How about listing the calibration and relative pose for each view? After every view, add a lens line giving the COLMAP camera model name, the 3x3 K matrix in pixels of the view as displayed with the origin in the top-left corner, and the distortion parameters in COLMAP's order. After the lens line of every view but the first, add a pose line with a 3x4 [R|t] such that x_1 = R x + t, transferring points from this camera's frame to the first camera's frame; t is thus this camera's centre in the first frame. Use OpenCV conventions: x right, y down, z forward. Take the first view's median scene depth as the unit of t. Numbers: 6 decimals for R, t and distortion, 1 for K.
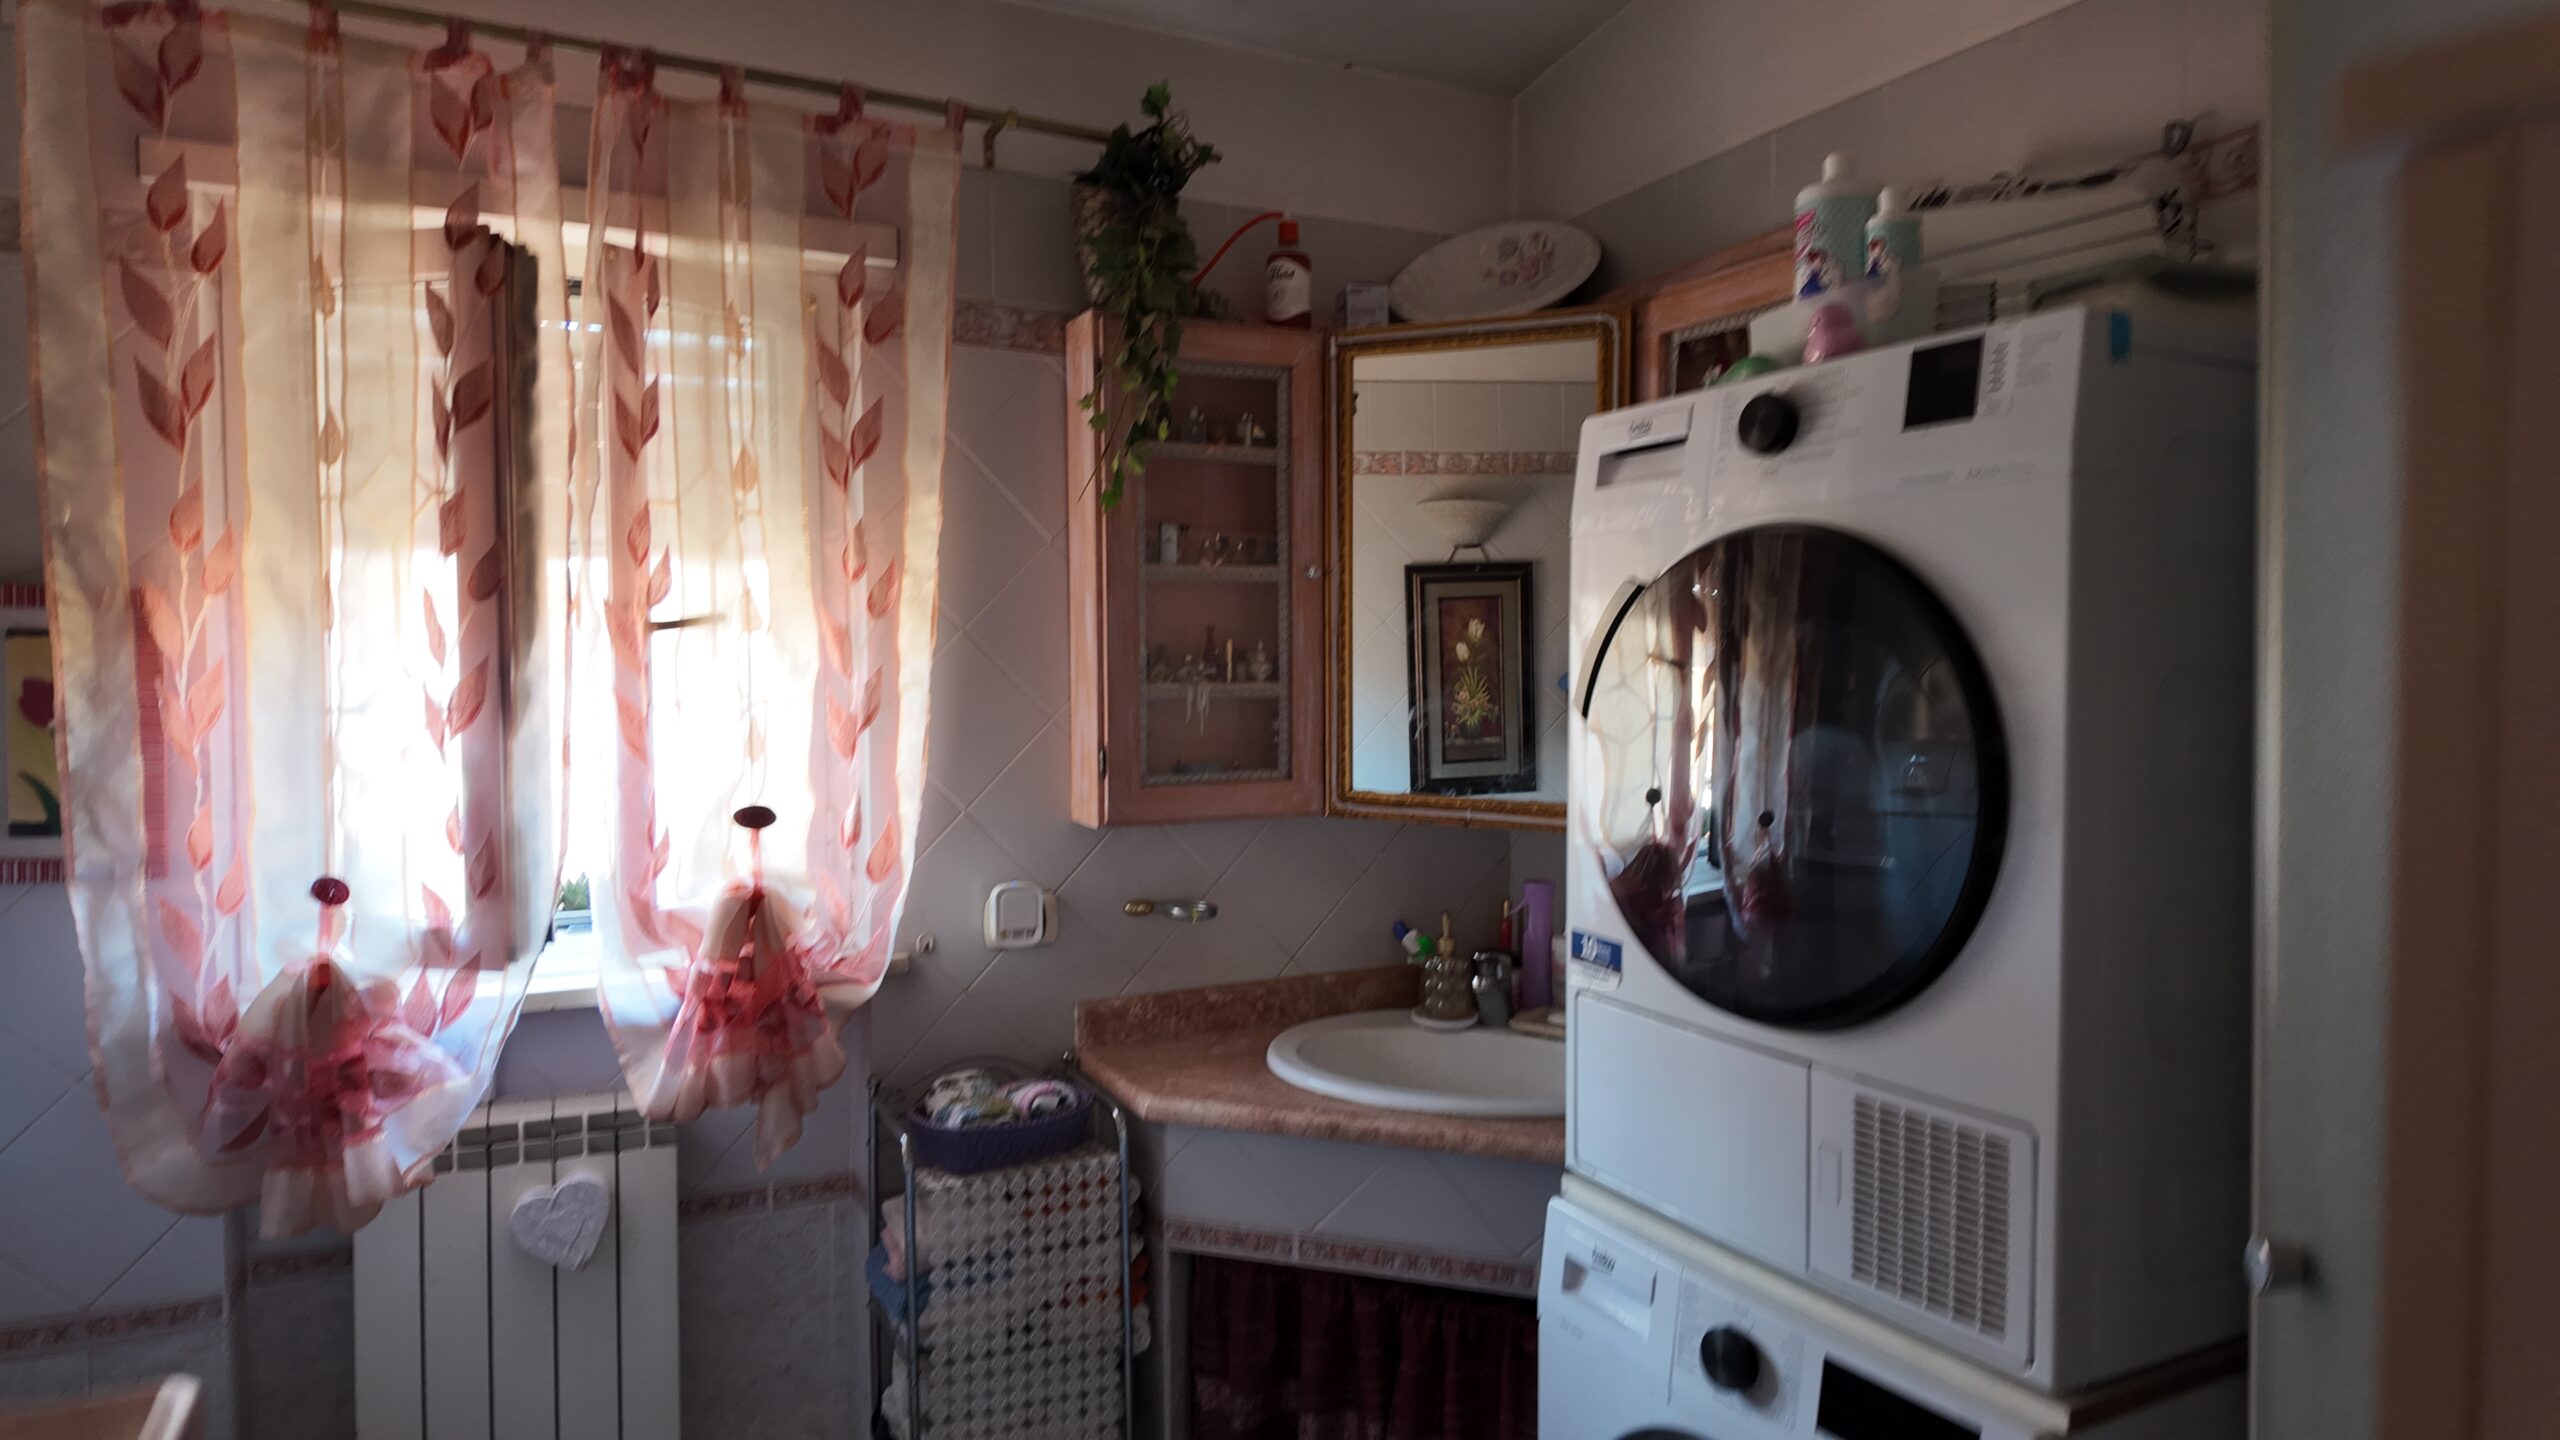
lens RADIAL K [[1534.7, 0, 1285.1], [0, 1534.7, 668.3], [0, 0, 1]] dist [0.069125, -0.097808]
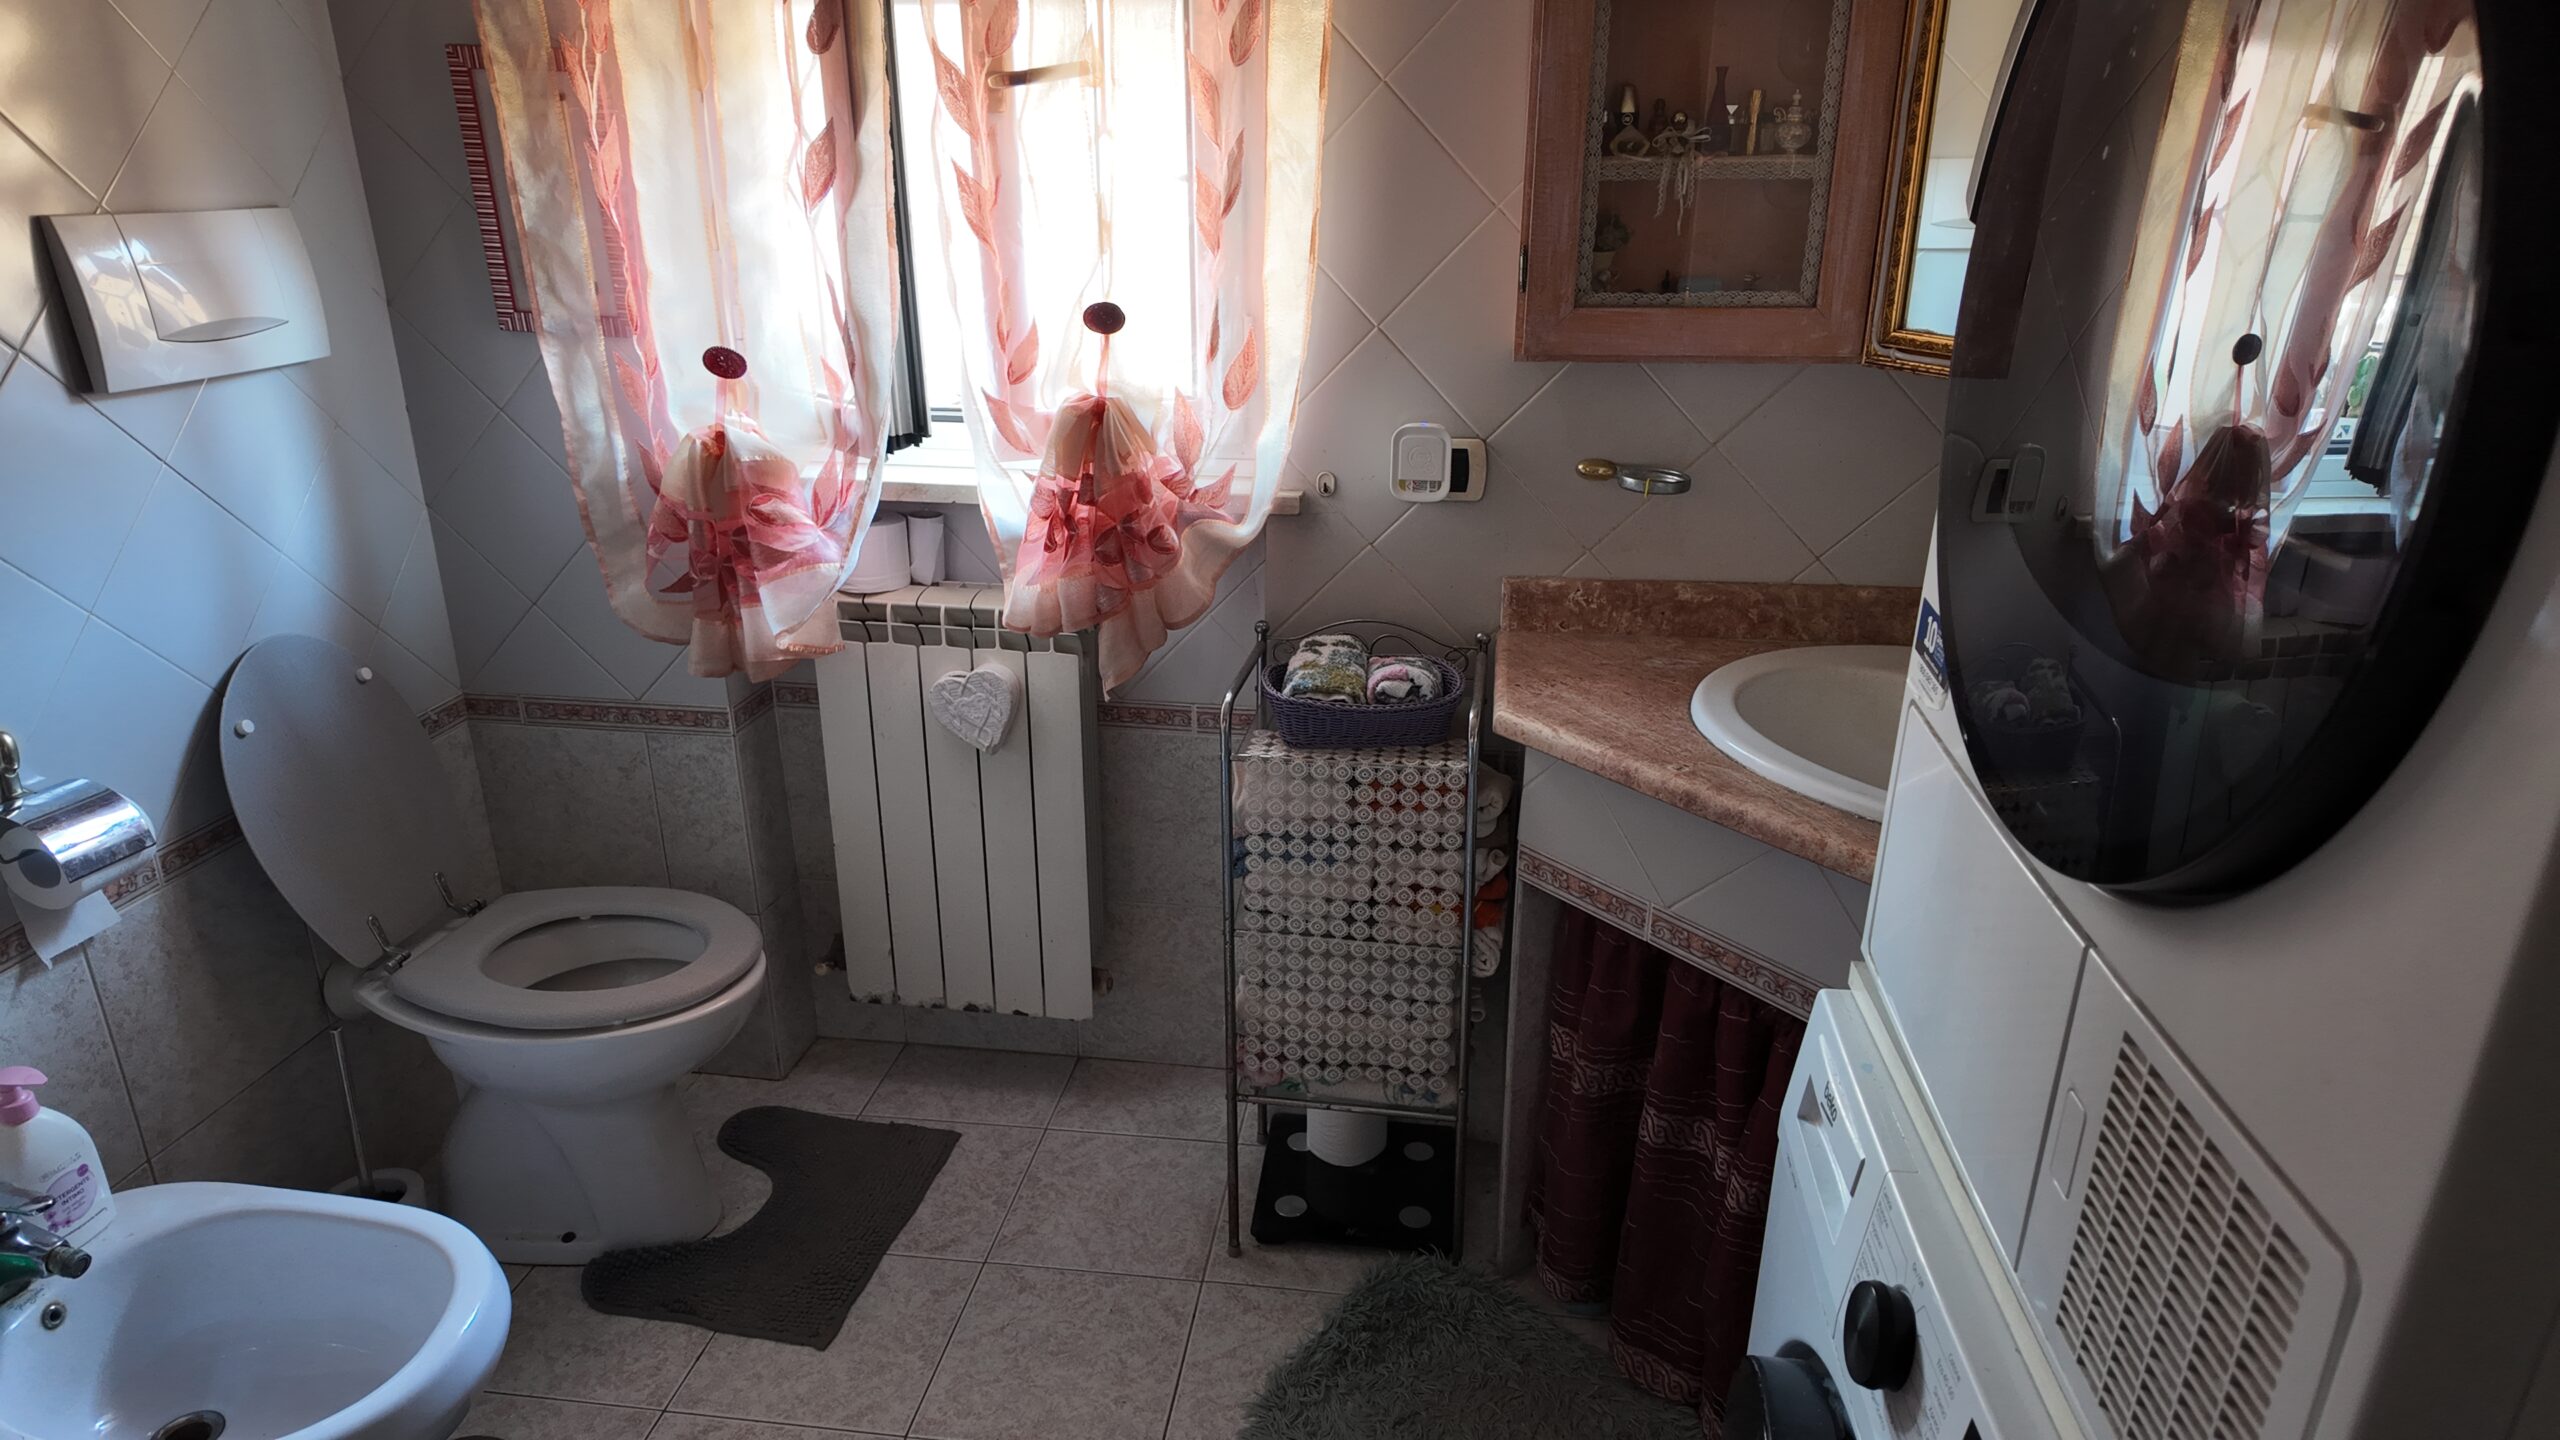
lens RADIAL K [[1522.4, 0, 1243.0], [0, 1522.4, 725.8], [0, 0, 1]] dist [0.120773, -0.199356]
pose [[0.815374, 0.205412, -0.541269, 0.237724], [-0.005851, 0.937815, 0.347087, 0.010342], [0.578906, -0.279839, 0.765871, 0.306013]]
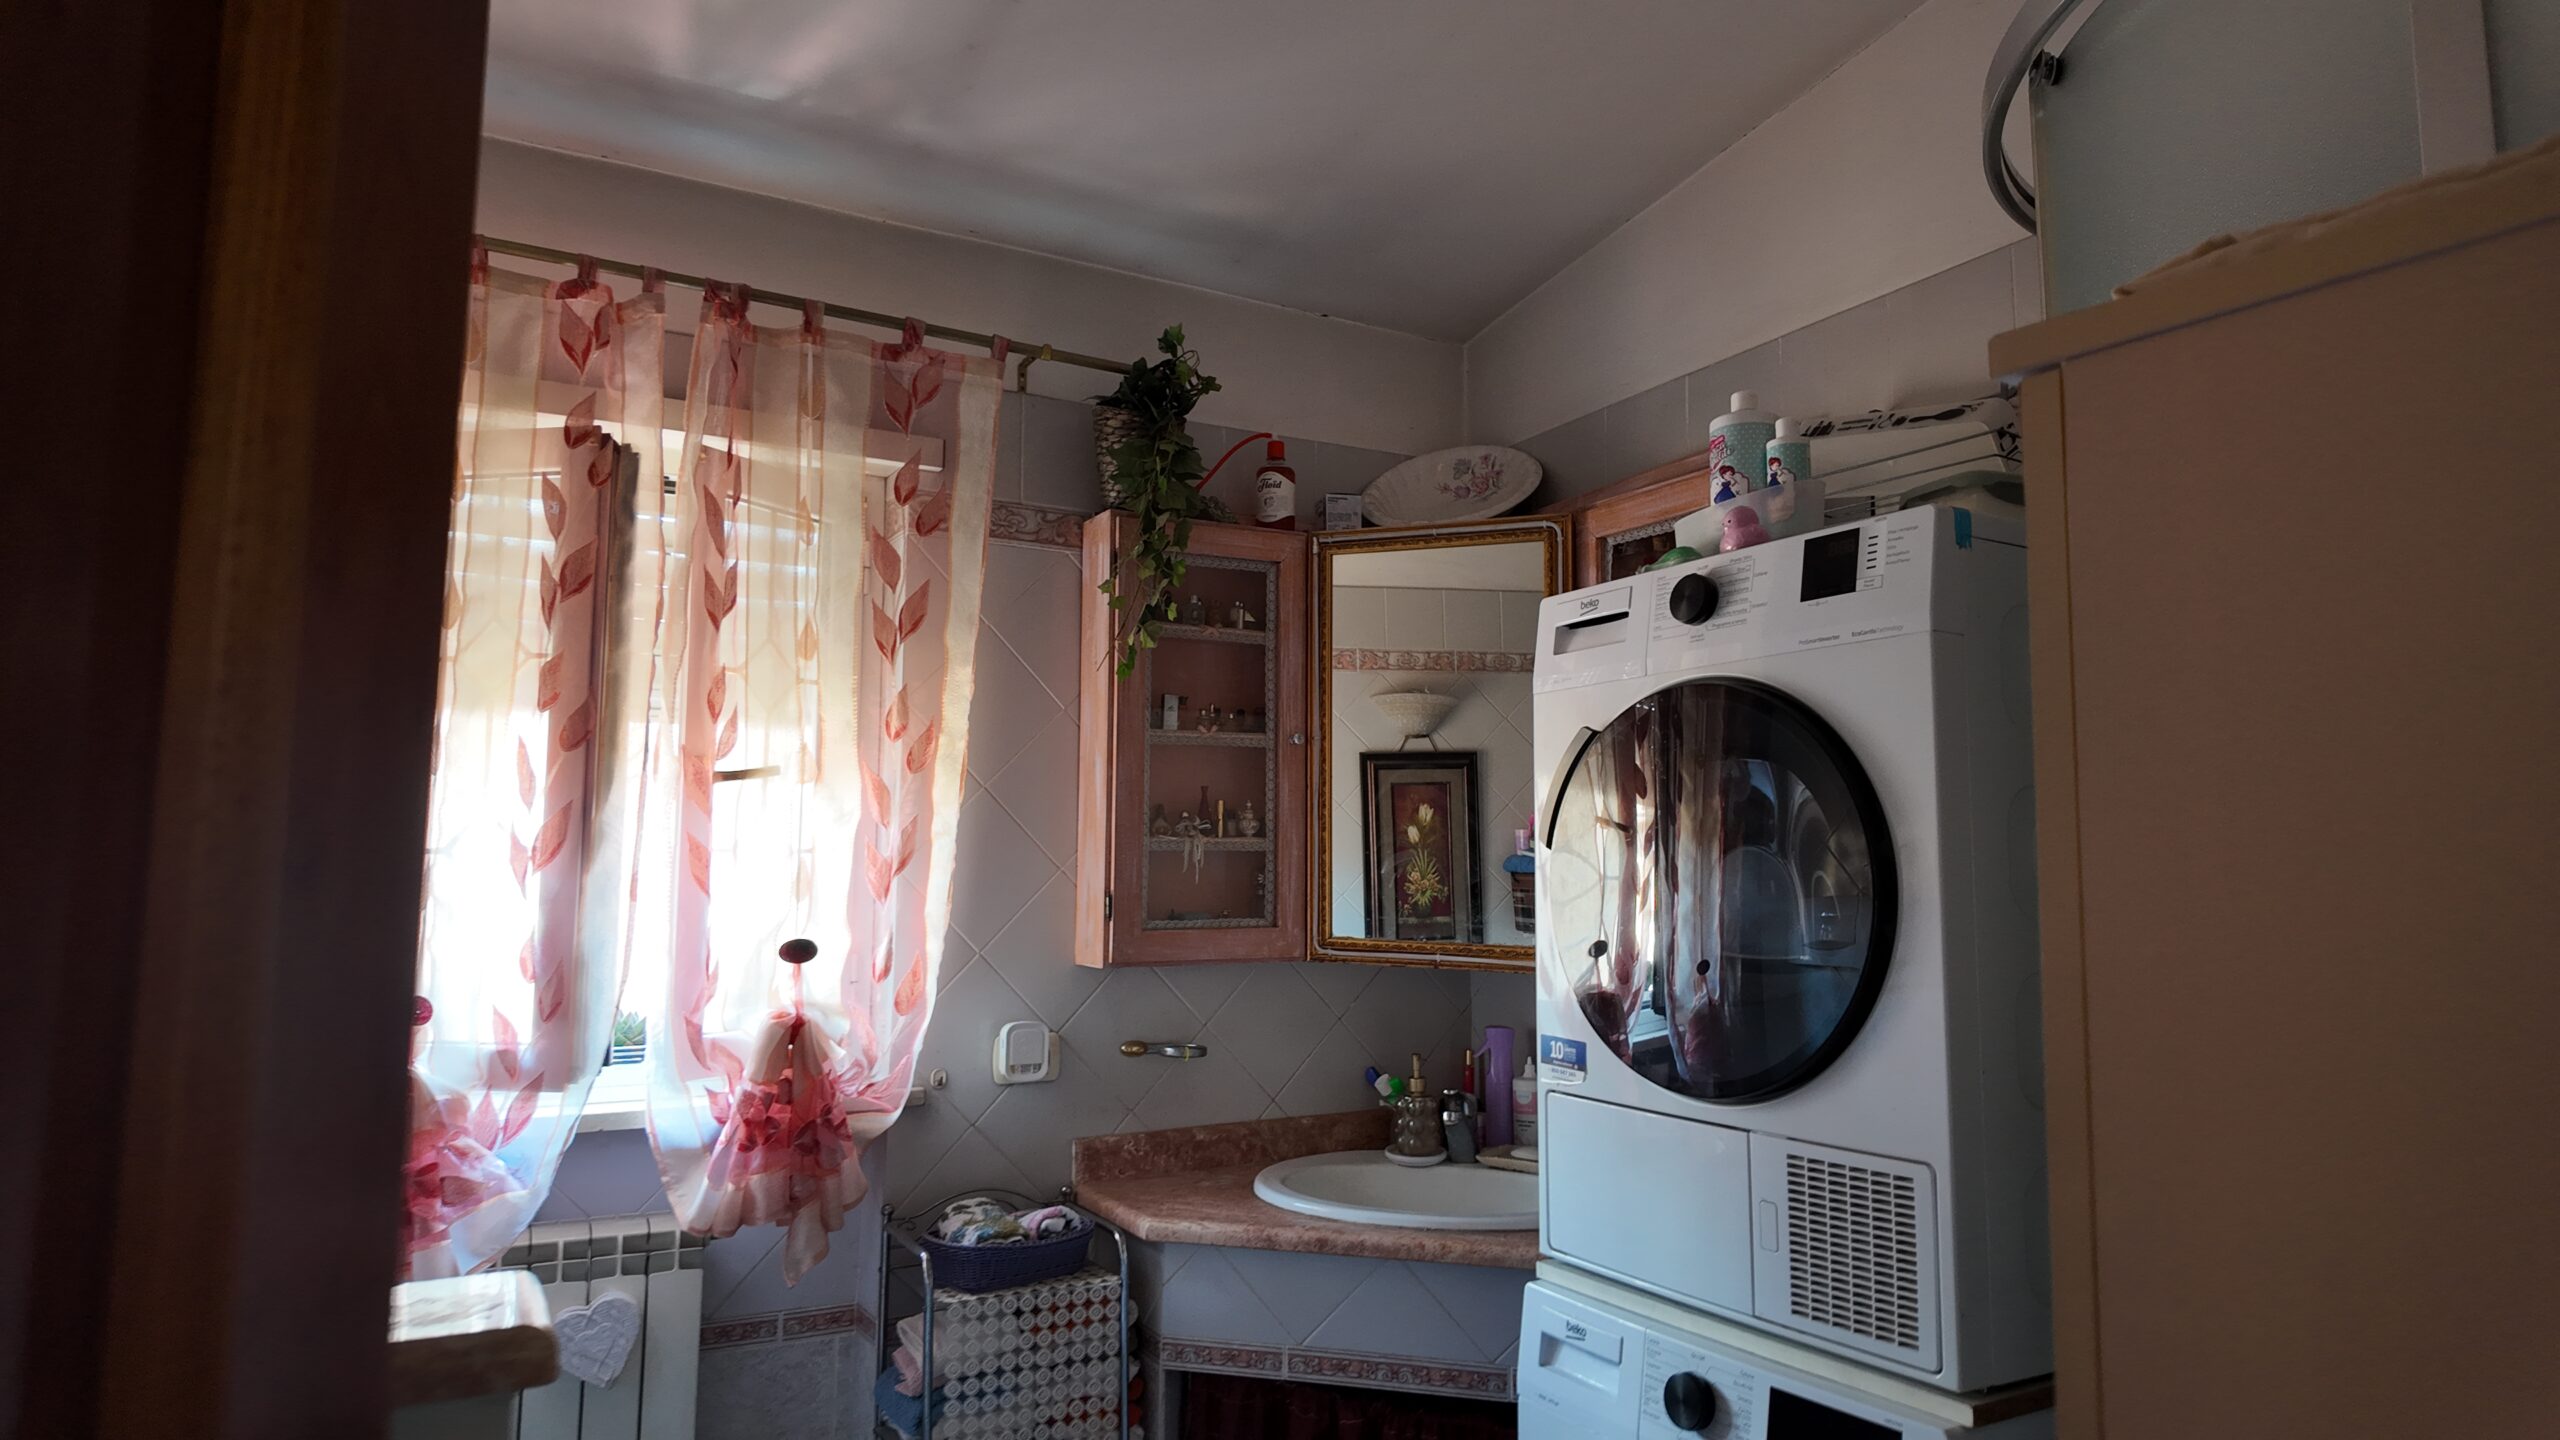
lens RADIAL K [[1526.8, 0, 1278.2], [0, 1526.8, 657.6], [0, 0, 1]] dist [0.153268, -0.277995]
pose [[0.999101, 0.012603, 0.040483, -0.047202], [-0.006552, 0.989223, -0.146269, 0.047828], [-0.041890, 0.145872, 0.988416, -0.136534]]
